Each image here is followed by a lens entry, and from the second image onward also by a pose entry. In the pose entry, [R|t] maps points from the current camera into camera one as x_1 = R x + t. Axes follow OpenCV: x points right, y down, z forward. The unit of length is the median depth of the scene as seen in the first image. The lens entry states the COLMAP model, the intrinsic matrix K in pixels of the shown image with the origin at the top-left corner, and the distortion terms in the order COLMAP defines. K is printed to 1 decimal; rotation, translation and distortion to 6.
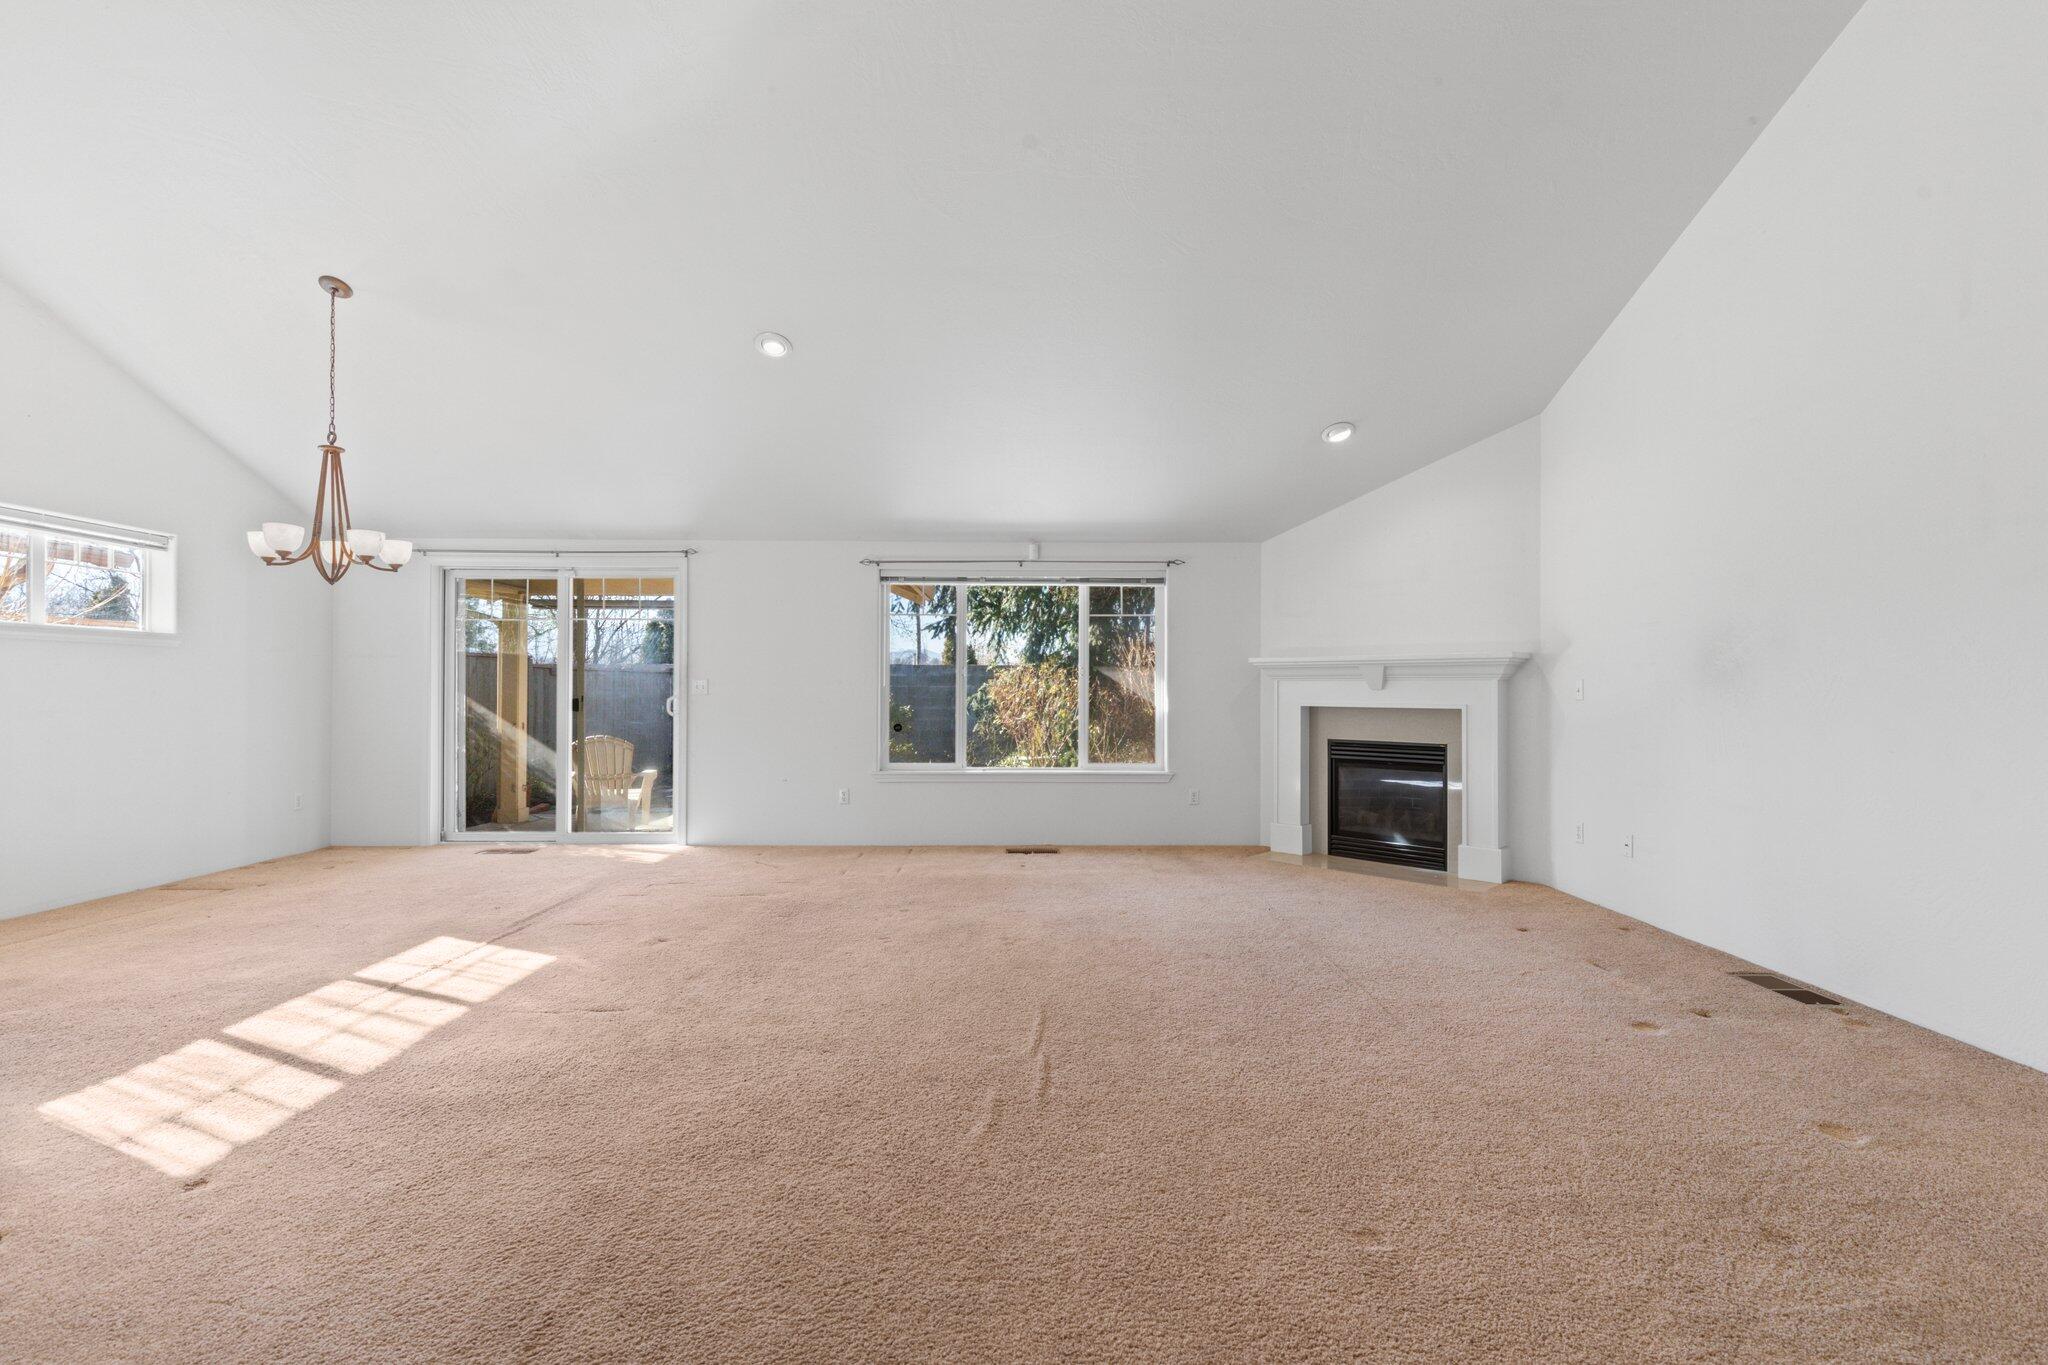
lens RADIAL K [[910.2, 0, 1035.5], [0, 910.2, 682.3], [0, 0, 1]] dist [0.003948, -0.001143]
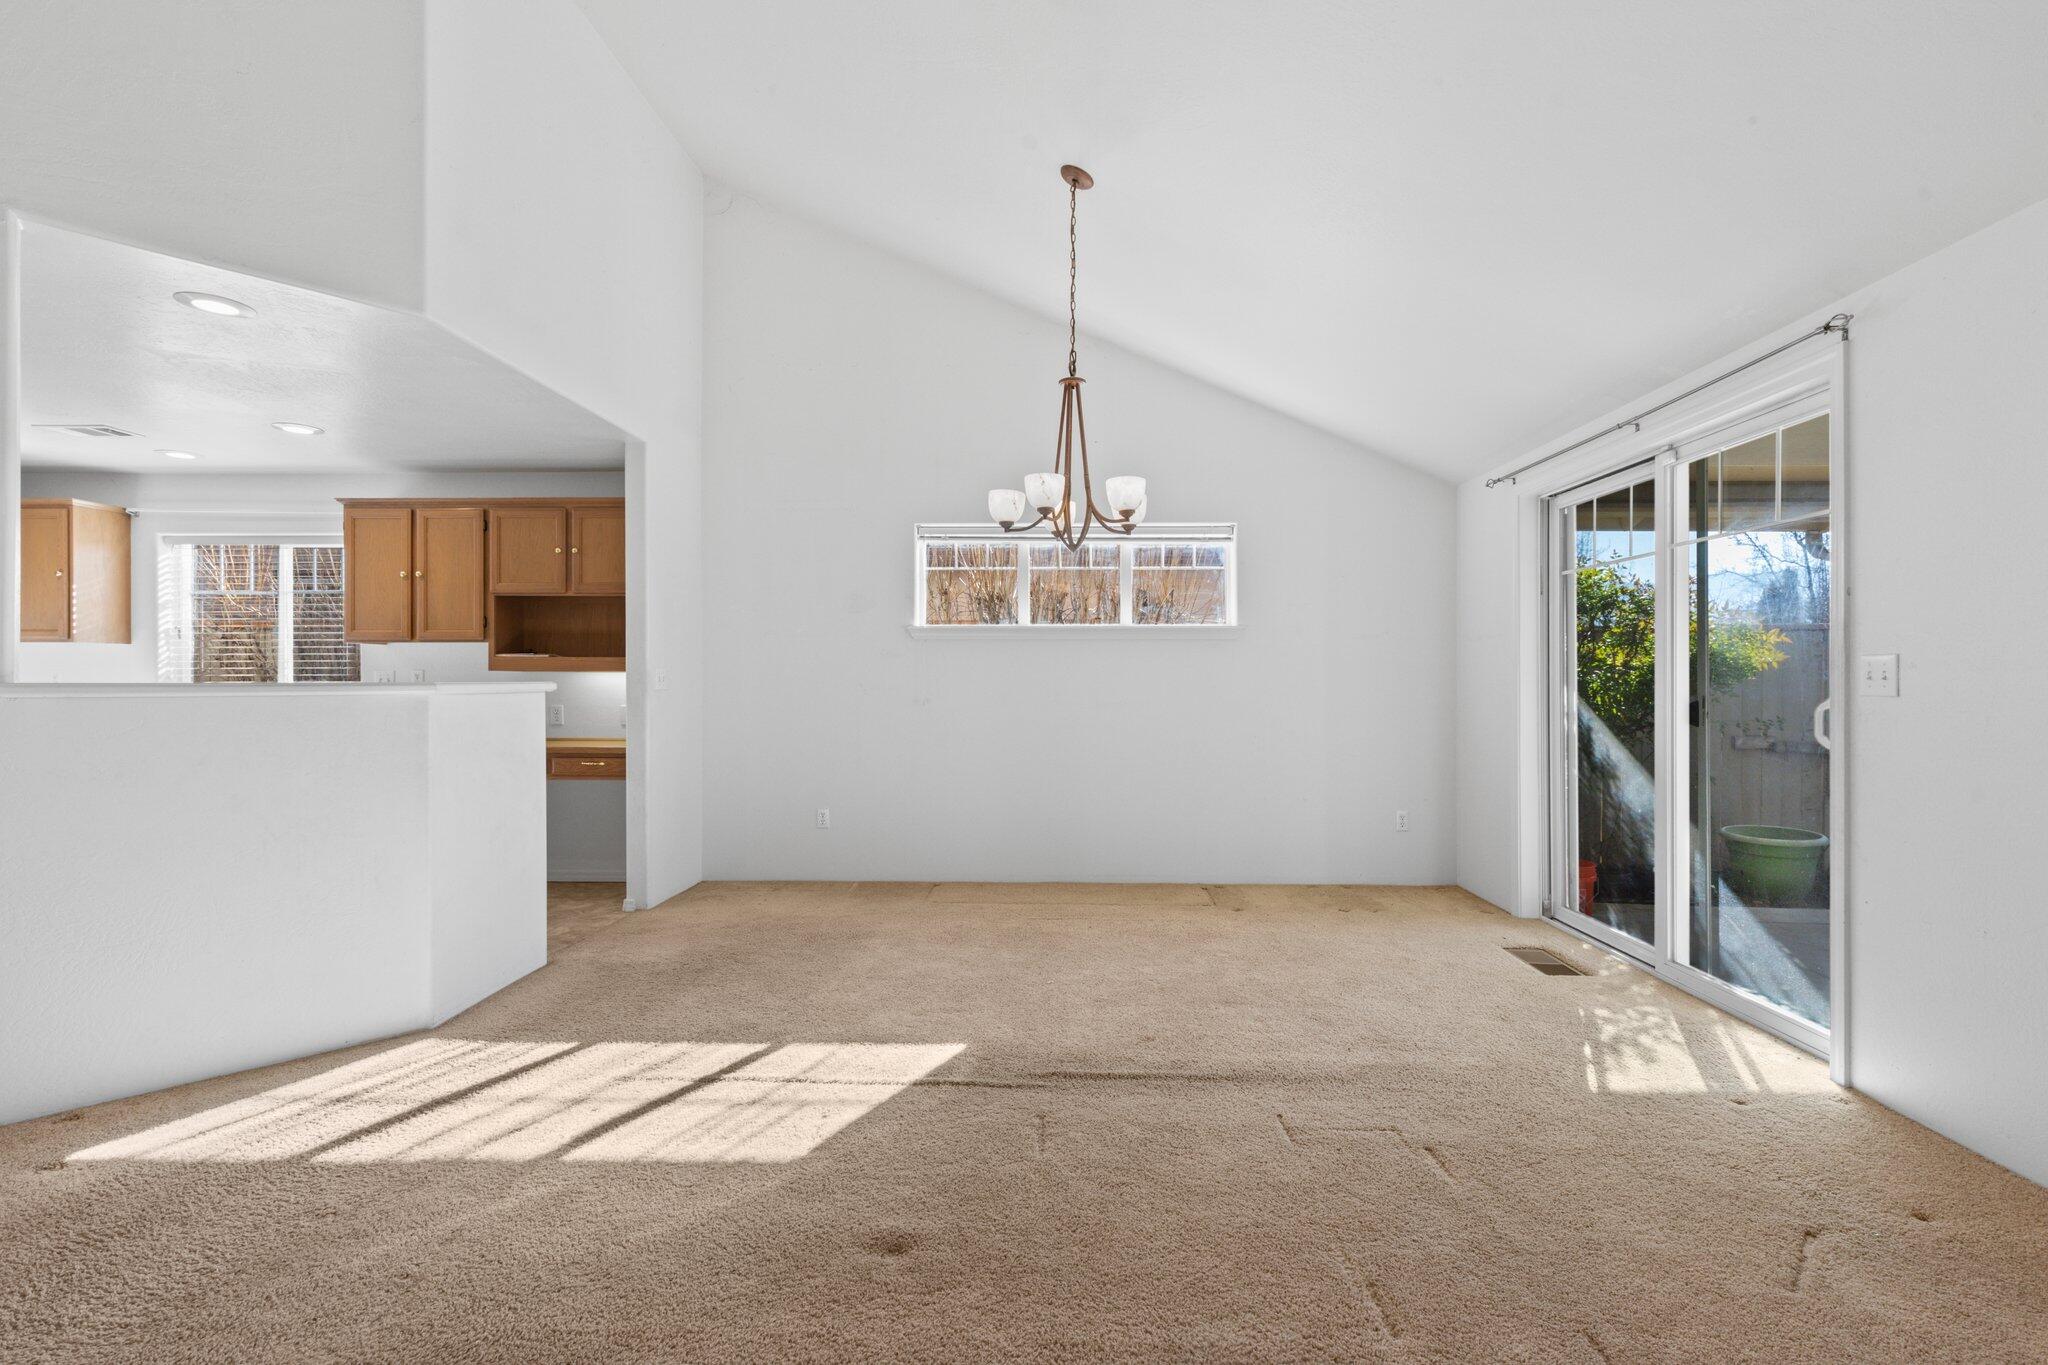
lens RADIAL K [[910.2, 0, 1035.5], [0, 910.2, 682.3], [0, 0, 1]] dist [0.003948, -0.001143]
pose [[-0.038099, -0.004165, -0.999265, 0.017725], [0.008661, 0.999952, -0.004498, 0.007118], [0.999236, -0.008826, -0.038061, 0.685011]]
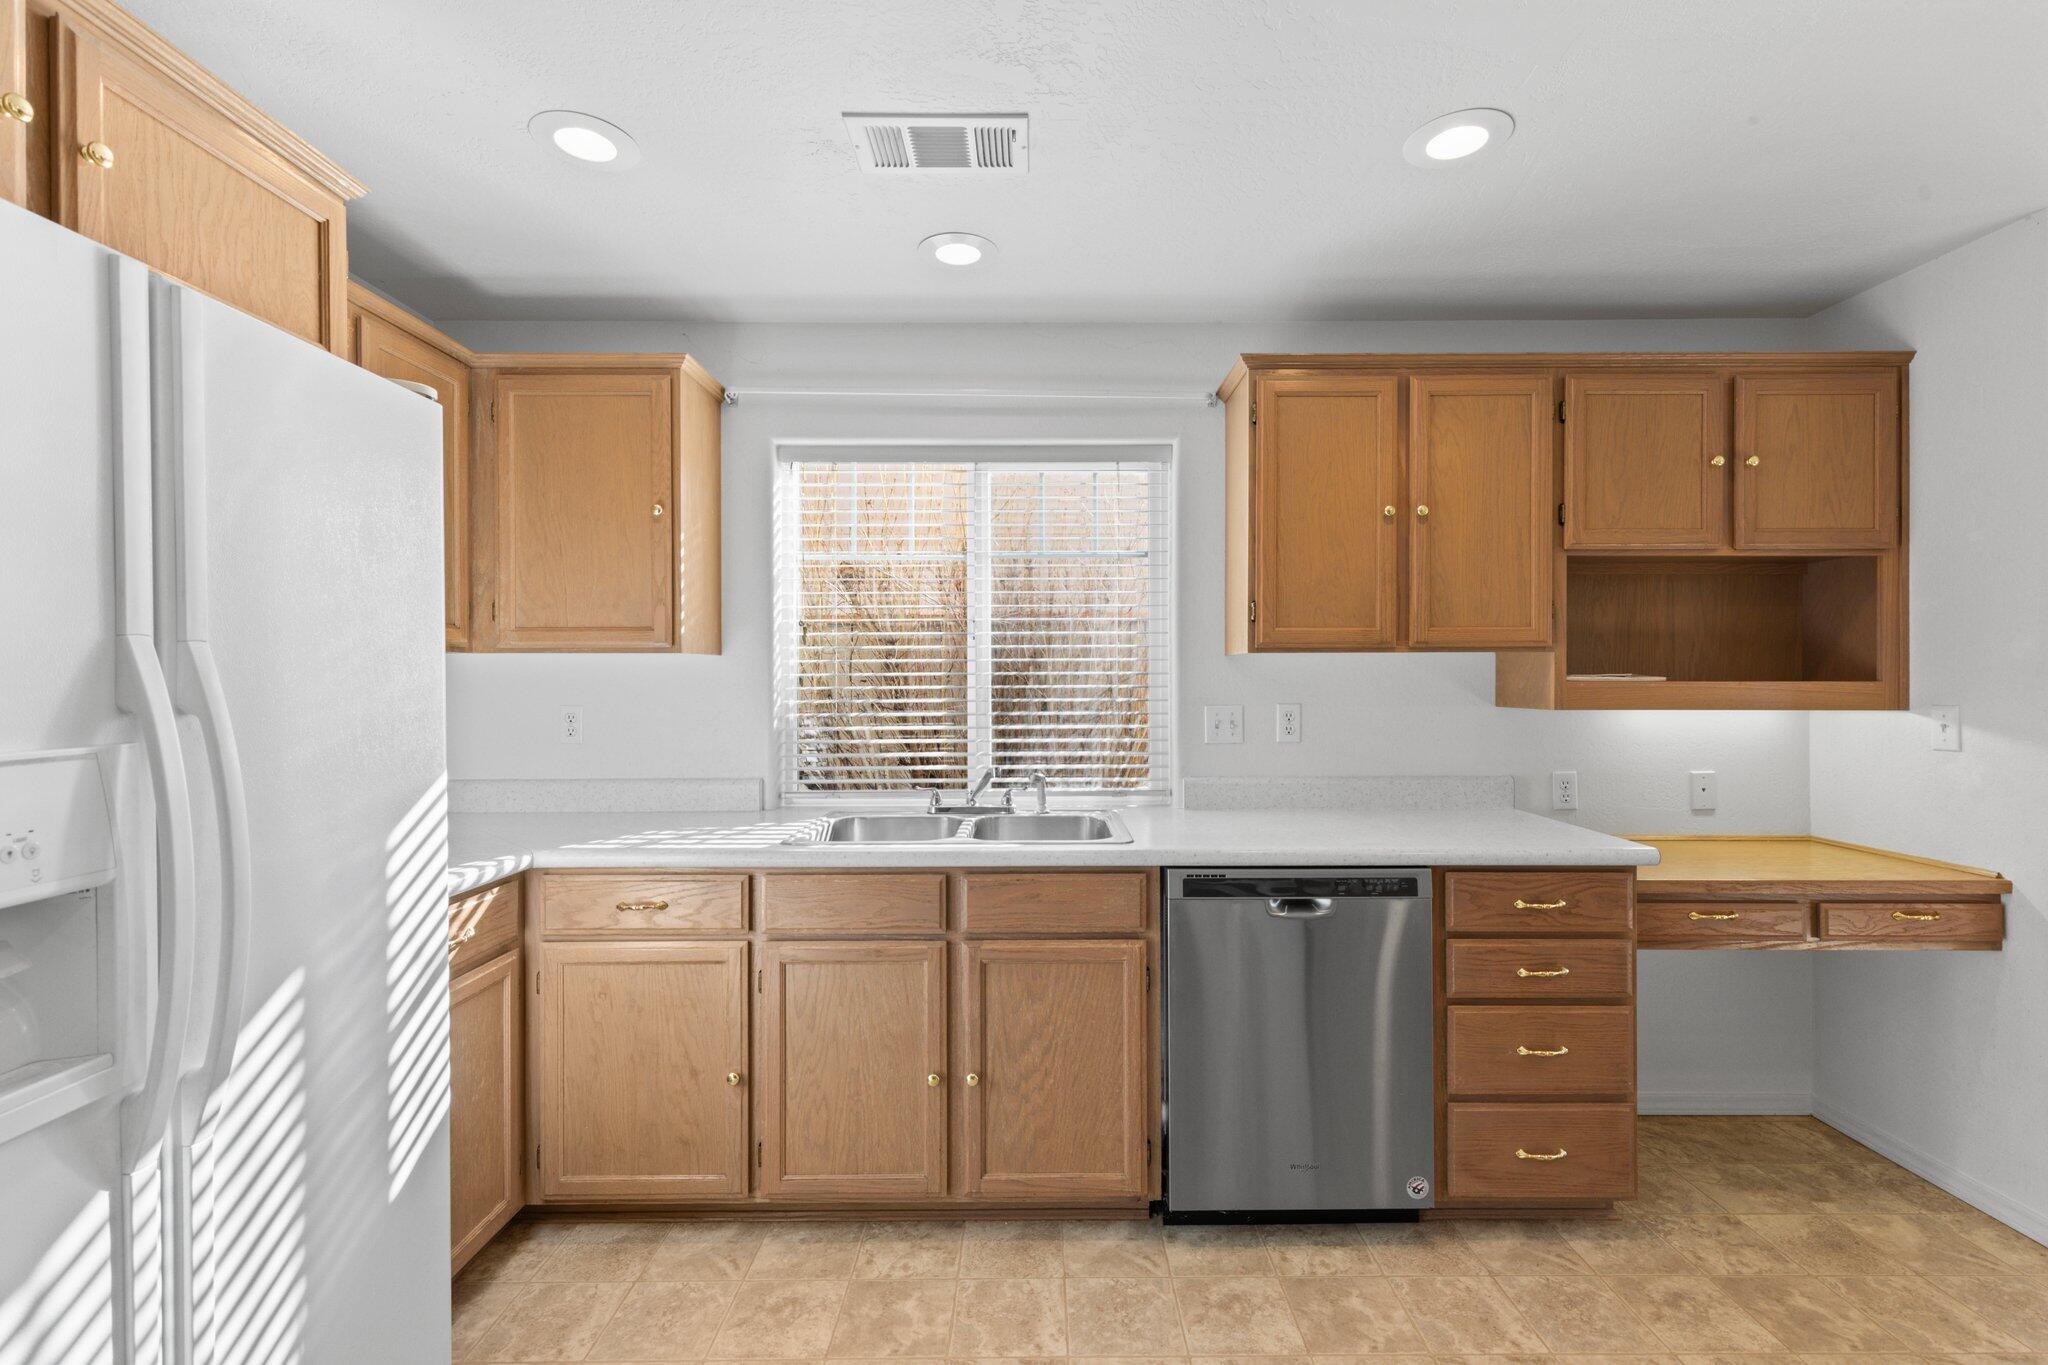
lens RADIAL K [[910.2, 0, 1035.5], [0, 910.2, 682.3], [0, 0, 1]] dist [0.003948, -0.001143]
pose [[-0.009868, -0.002621, -0.999948, -0.345671], [0.011699, 0.999928, -0.002736, -0.021805], [0.999883, -0.011726, -0.009836, 0.002771]]
